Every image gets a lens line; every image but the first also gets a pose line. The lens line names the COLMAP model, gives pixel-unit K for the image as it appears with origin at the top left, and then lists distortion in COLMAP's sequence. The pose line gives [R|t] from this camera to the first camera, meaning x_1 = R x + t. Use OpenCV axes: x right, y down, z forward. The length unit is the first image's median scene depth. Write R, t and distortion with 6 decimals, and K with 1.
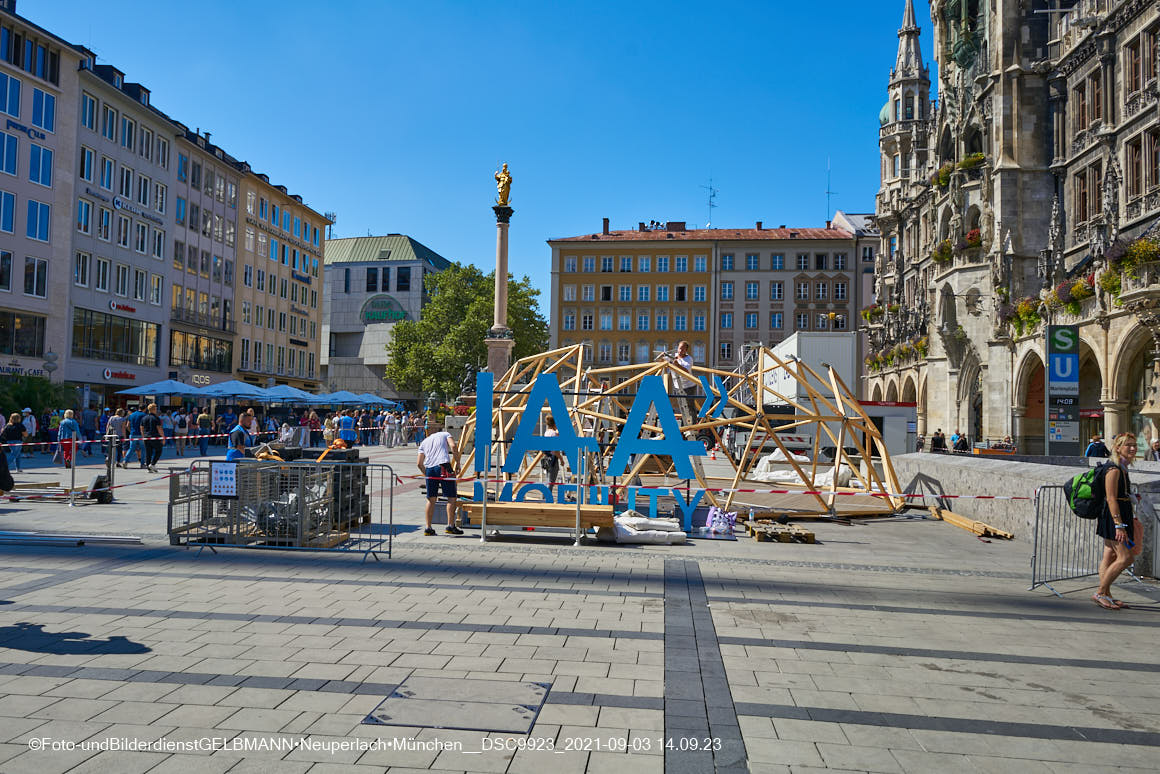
lens RADIAL K [[906.4, 0, 535.6], [0, 906.4, 378.9], [0, 0, 1]] dist [-0.002853, 0.003876]
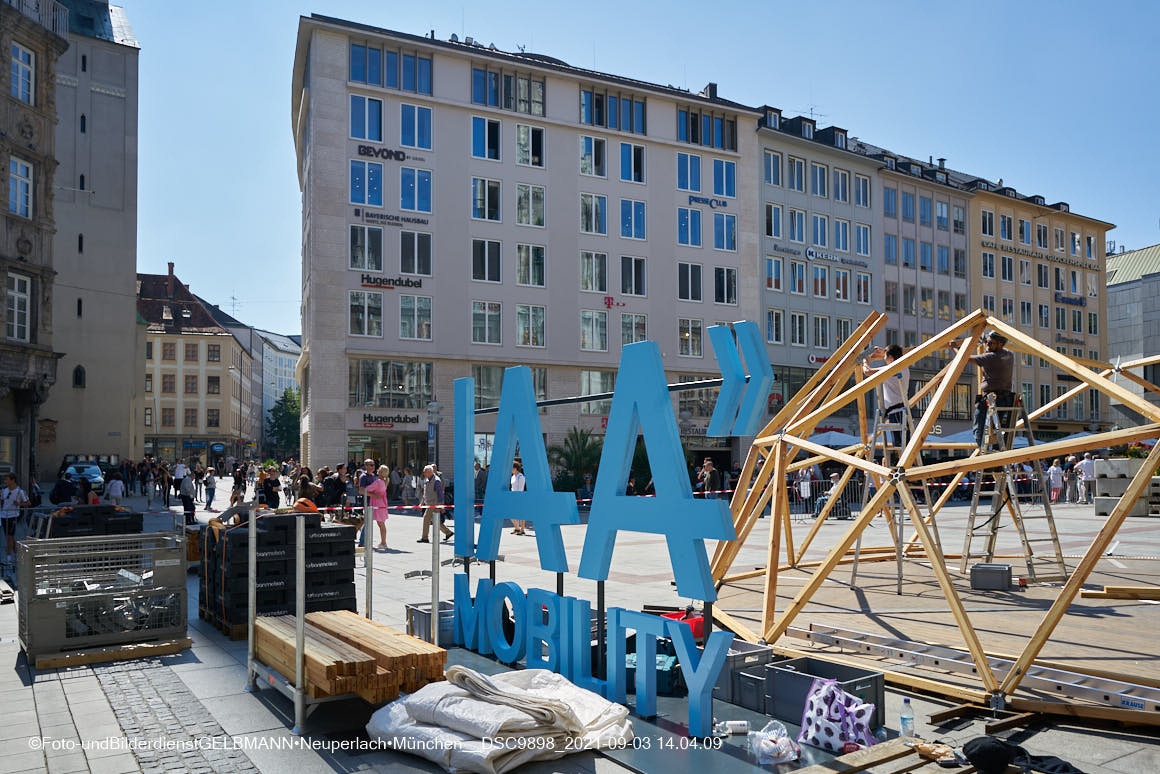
lens RADIAL K [[906.4, 0, 571.4], [0, 906.4, 441.8], [0, 0, 1]] dist [-0.002853, 0.003876]
pose [[0.653313, -0.052488, -0.755266, 0.093024], [0.057852, 0.998138, -0.019324, 0.011094], [0.754874, -0.031069, 0.655133, 0.159986]]
